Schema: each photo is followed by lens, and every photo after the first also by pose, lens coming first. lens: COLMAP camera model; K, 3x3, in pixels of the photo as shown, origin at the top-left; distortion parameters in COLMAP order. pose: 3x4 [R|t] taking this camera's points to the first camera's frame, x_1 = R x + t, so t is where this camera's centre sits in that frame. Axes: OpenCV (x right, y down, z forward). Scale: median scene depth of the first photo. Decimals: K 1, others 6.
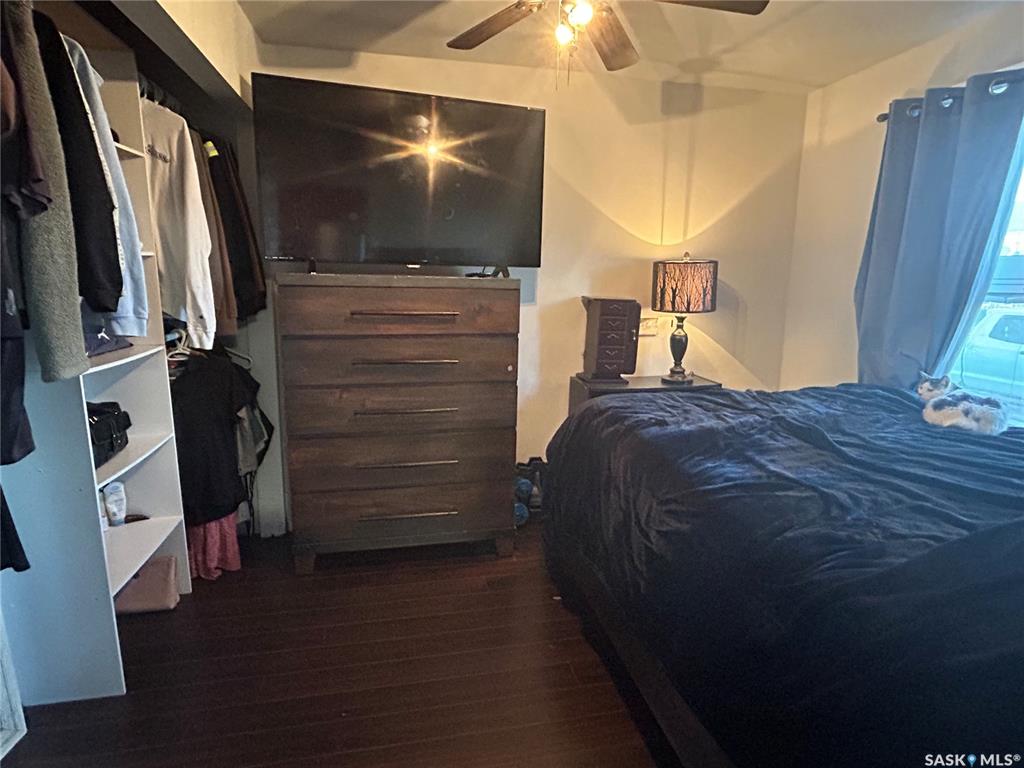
lens RADIAL K [[566.5, 0, 514.1], [0, 566.5, 381.4], [0, 0, 1]] dist [-0.001029, 0.001846]
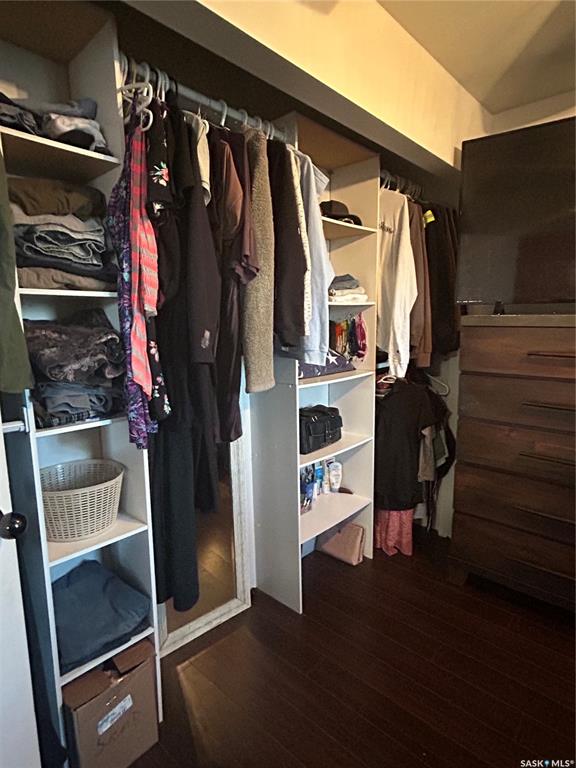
lens RADIAL K [[424.9, 0, 288.0], [0, 424.9, 384.0], [0, 0, 1]] dist [-0.001029, 0.001846]
pose [[0.588444, 0.106186, -0.801535, 0.067937], [-0.129942, 0.990872, 0.035873, -0.041644], [0.798028, 0.083043, 0.596871, 0.235169]]
